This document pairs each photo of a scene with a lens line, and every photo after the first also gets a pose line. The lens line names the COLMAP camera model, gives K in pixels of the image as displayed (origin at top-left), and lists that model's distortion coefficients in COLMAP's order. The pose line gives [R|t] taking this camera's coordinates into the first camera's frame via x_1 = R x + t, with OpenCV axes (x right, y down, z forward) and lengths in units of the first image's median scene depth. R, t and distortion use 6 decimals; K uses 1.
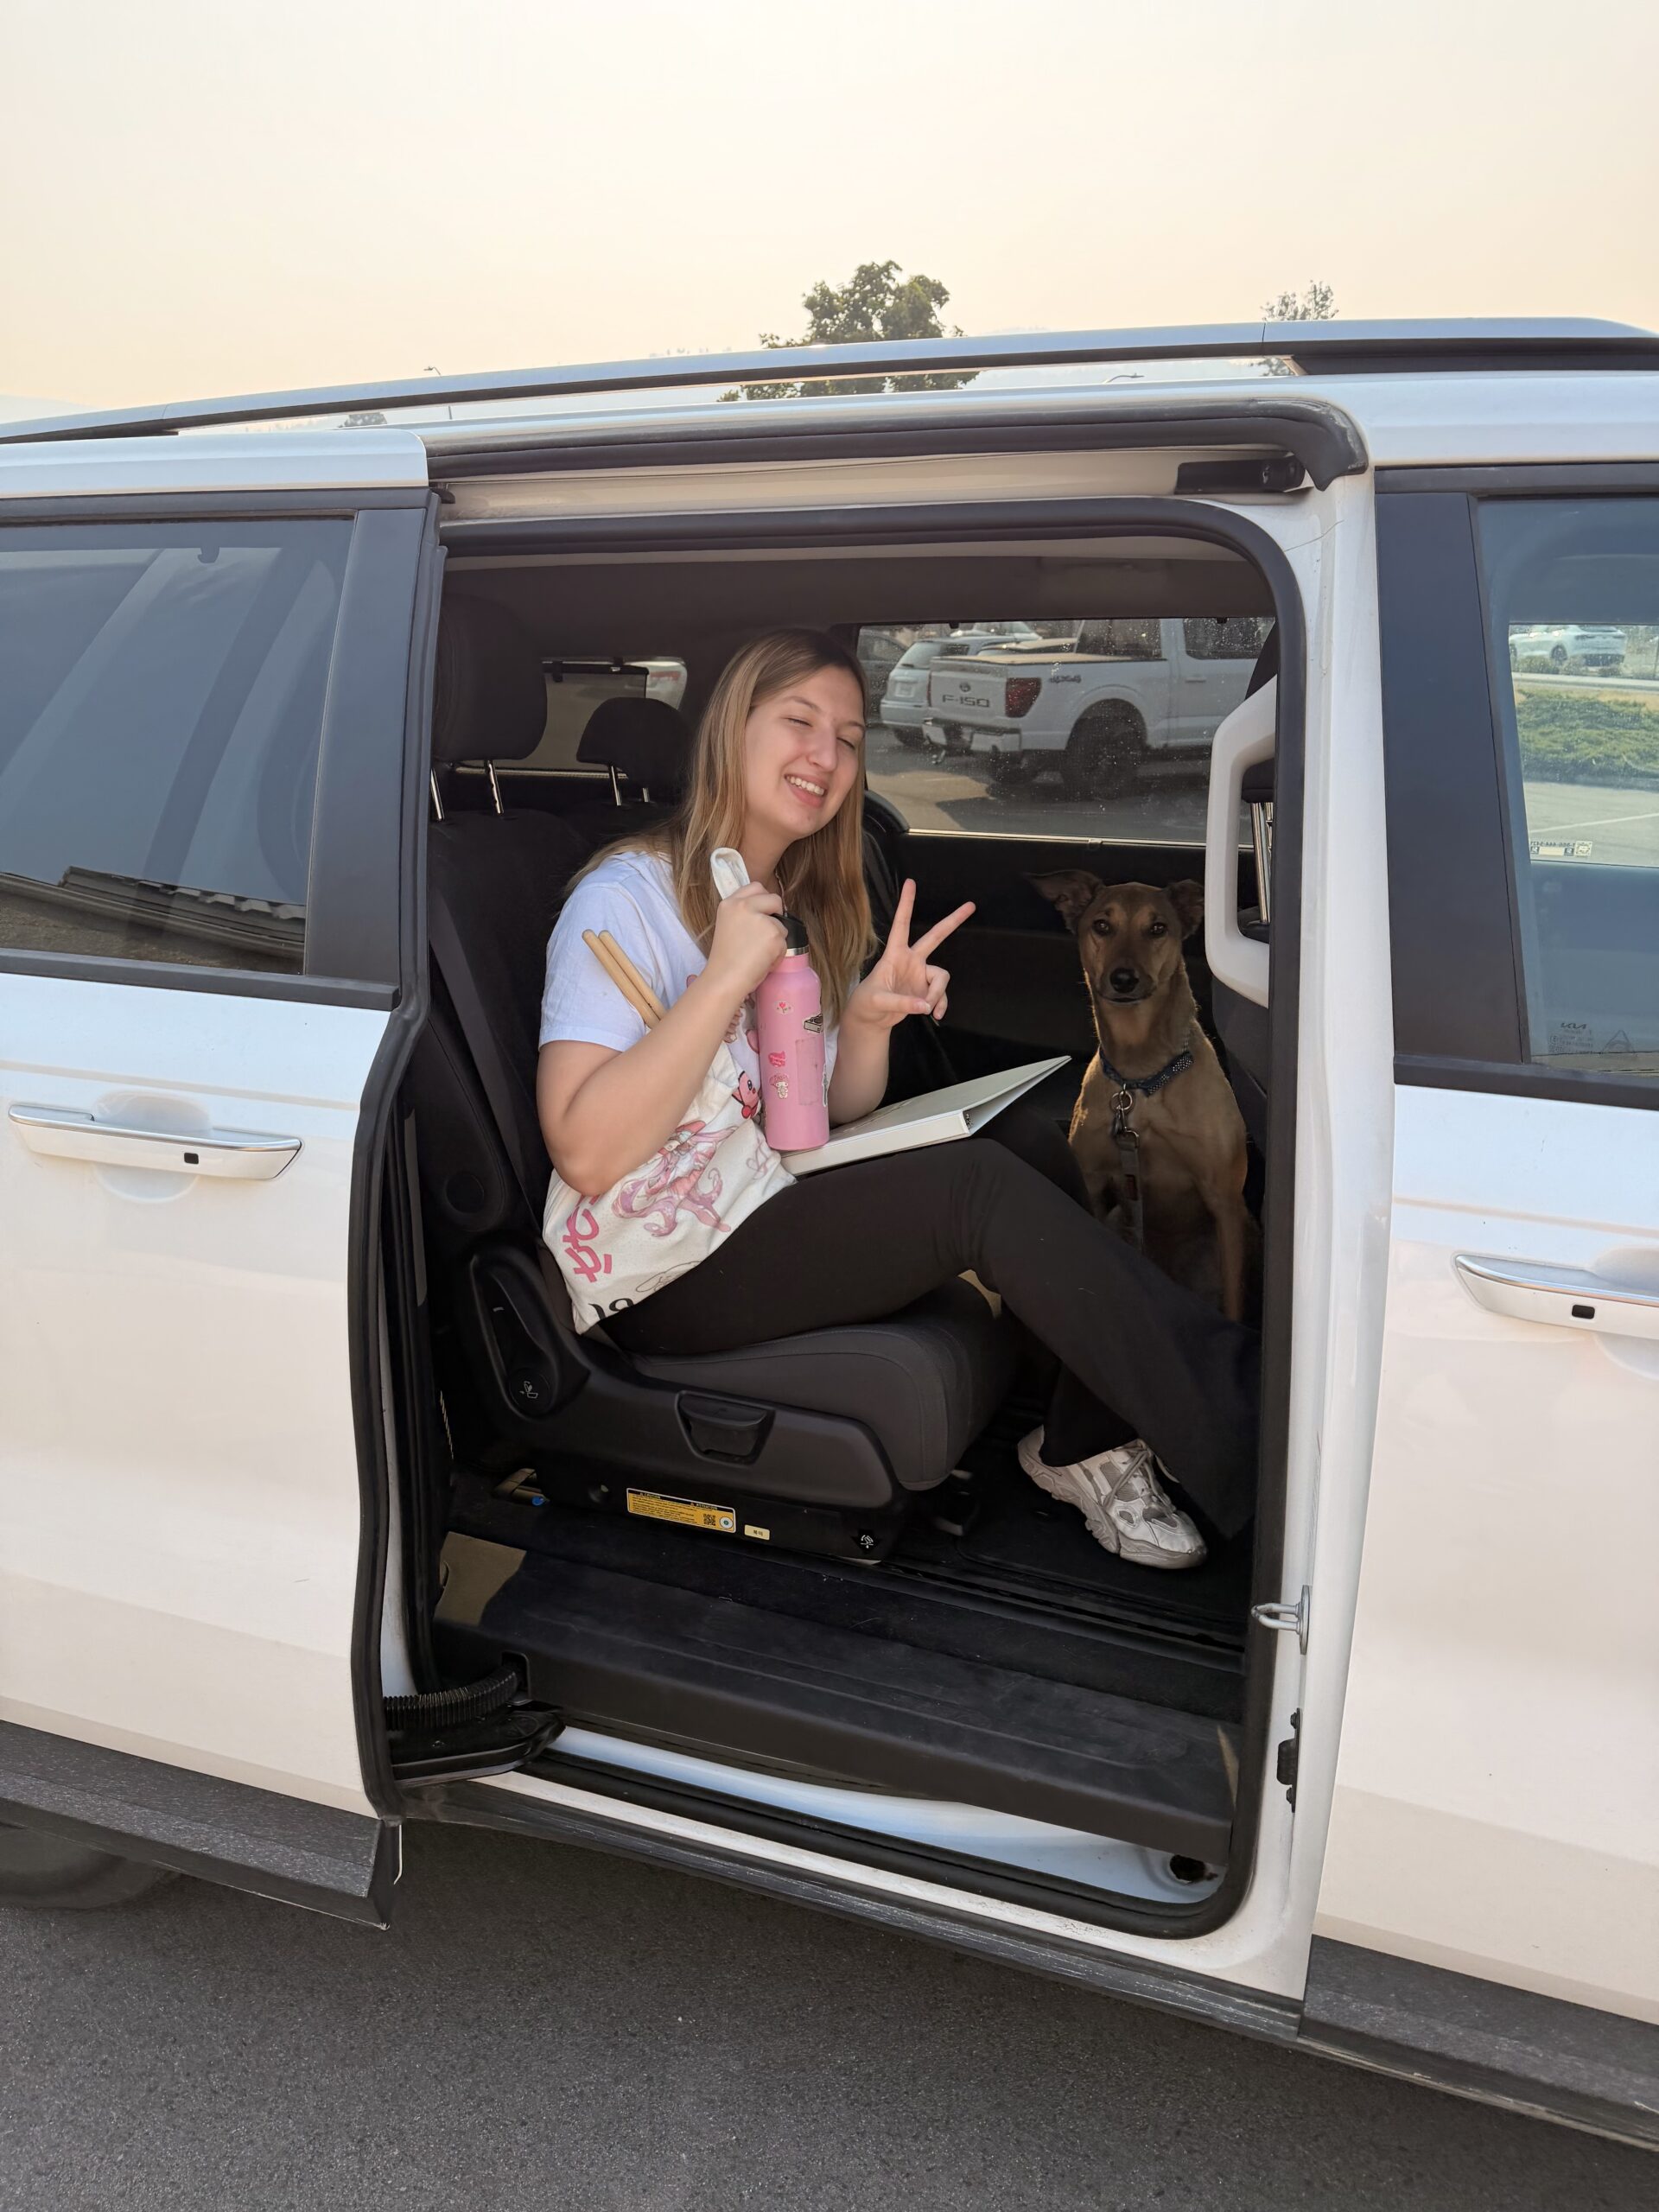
lens RADIAL K [[1560.8, 0, 827.6], [0, 1560.8, 1124.8], [0, 0, 1]] dist [0.001823, -0.003255]
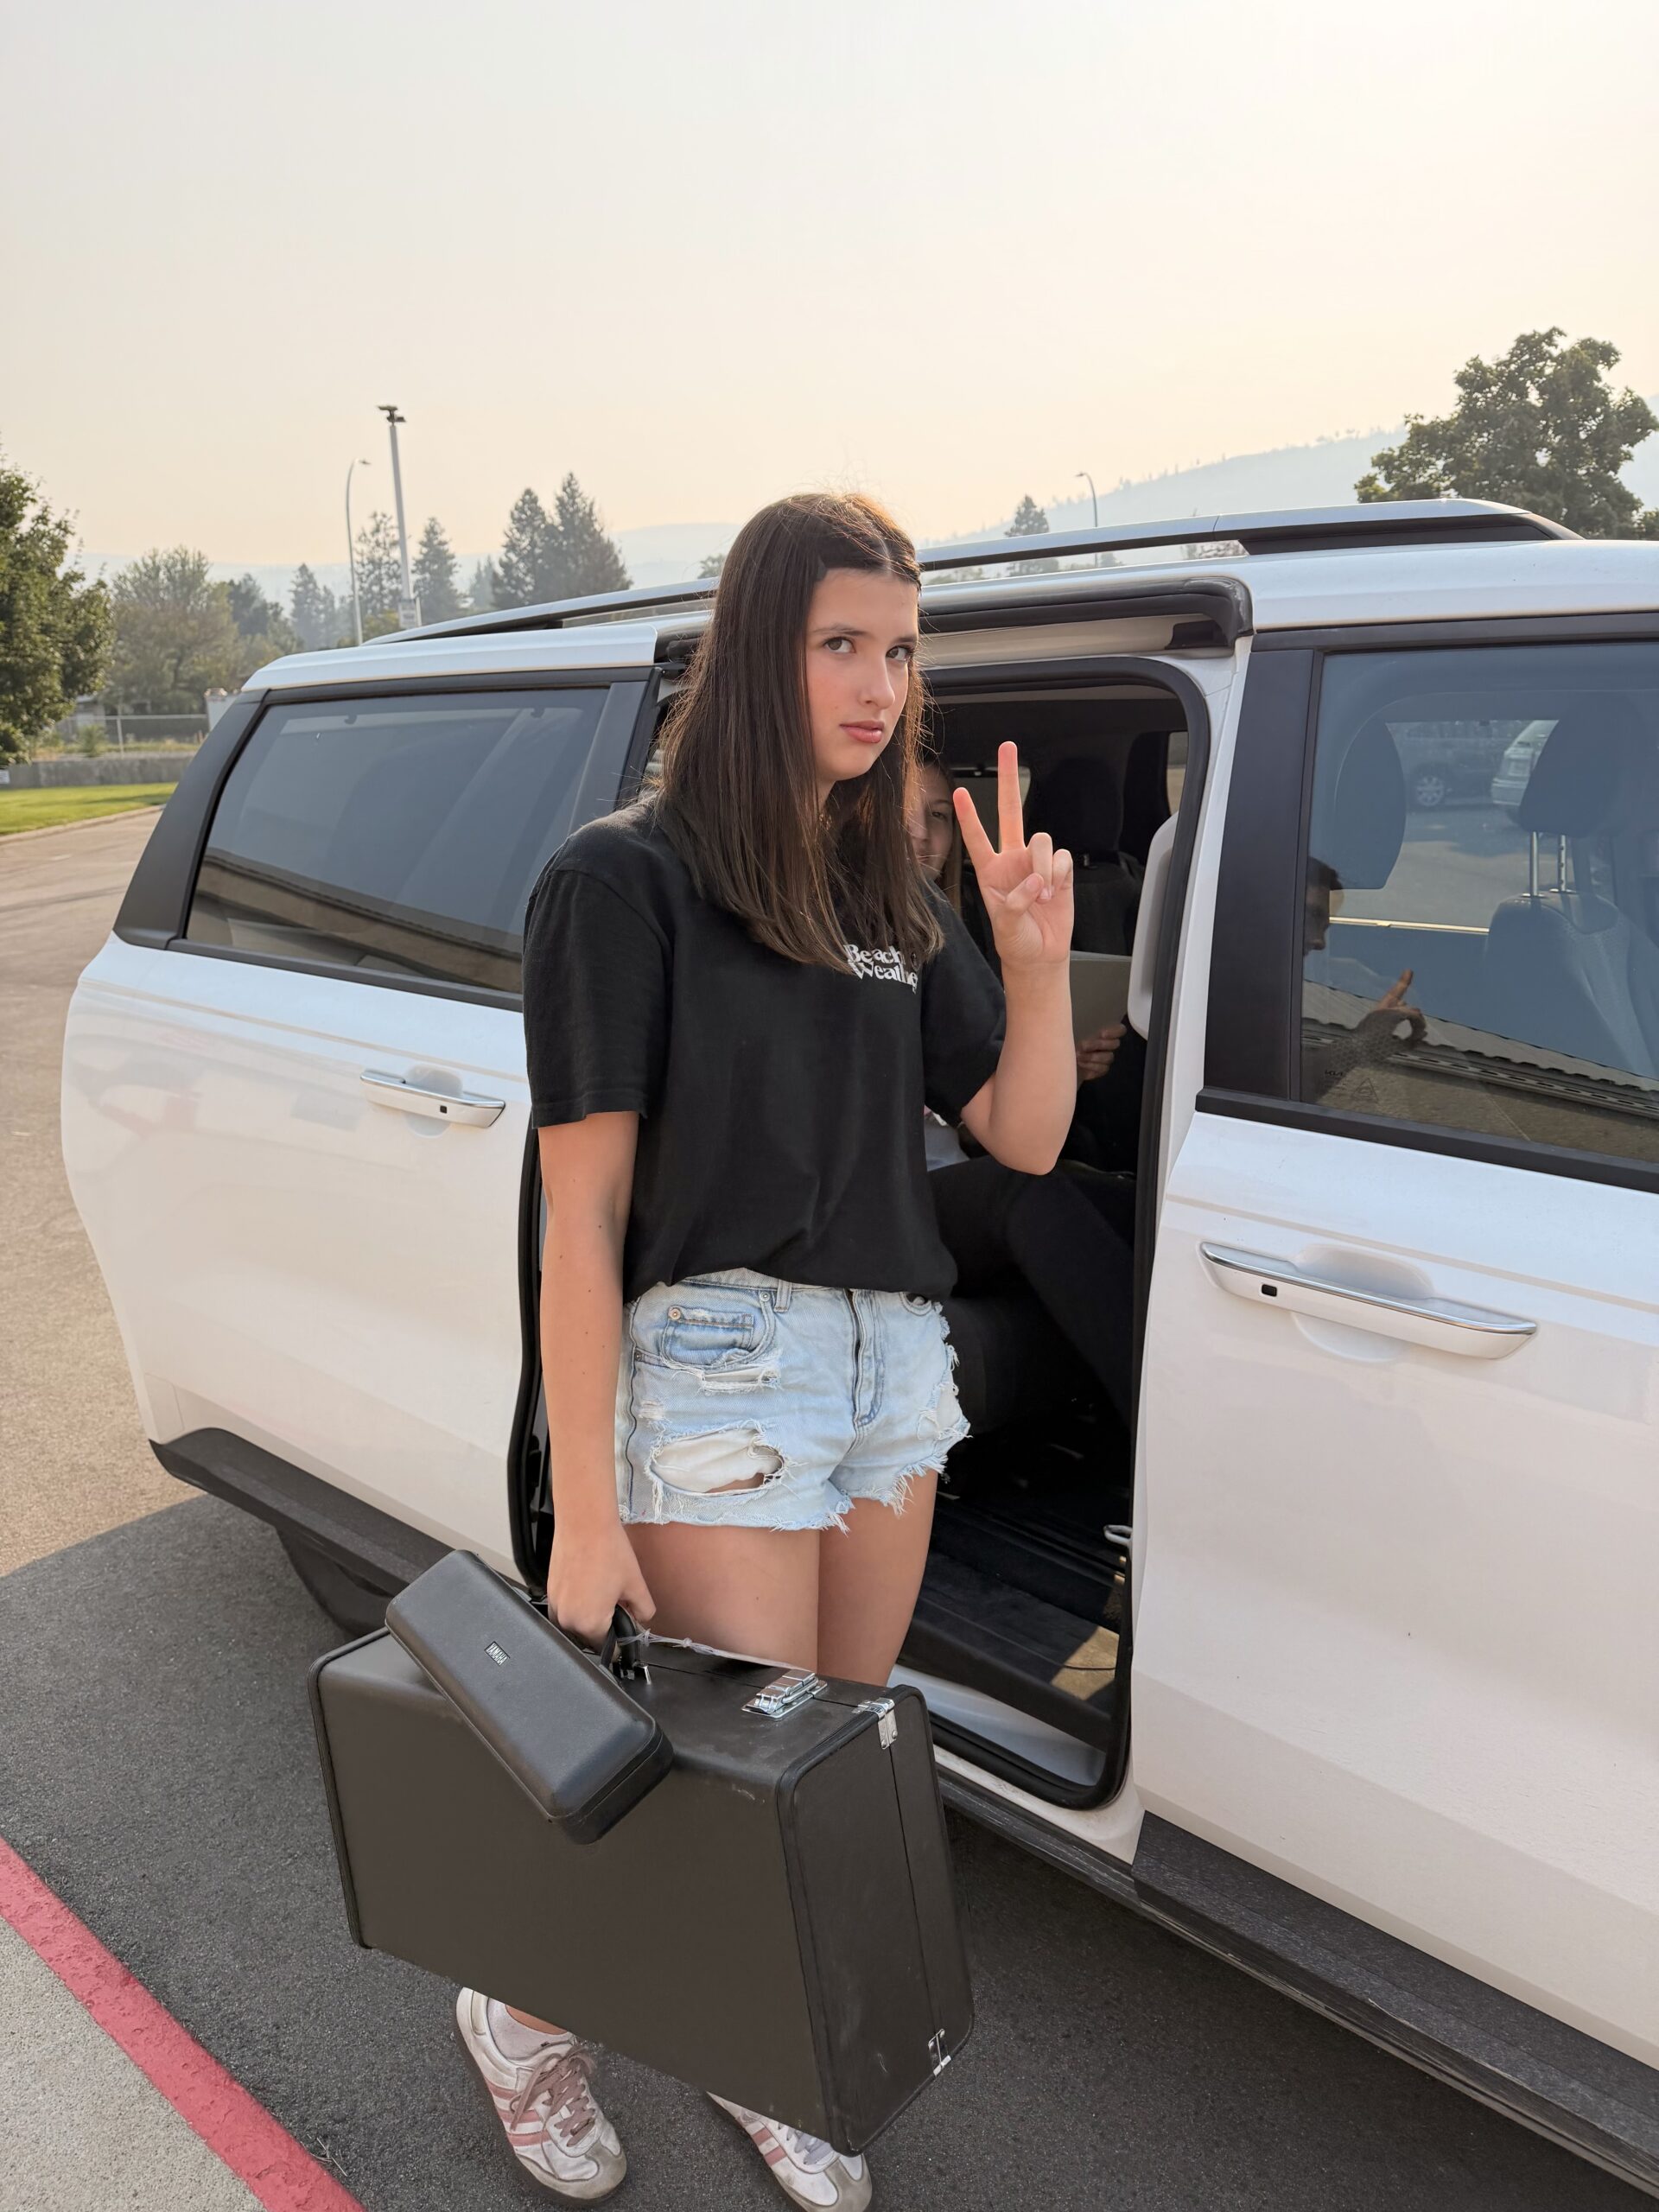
lens RADIAL K [[1560.8, 0, 832.2], [0, 1560.8, 1093.2], [0, 0, 1]] dist [0.001823, -0.003255]
pose [[0.922646, 0.065659, -0.380018, 0.457391], [-0.091238, 0.994590, -0.049672, 0.040966], [0.374700, 0.080502, 0.923644, -0.232562]]
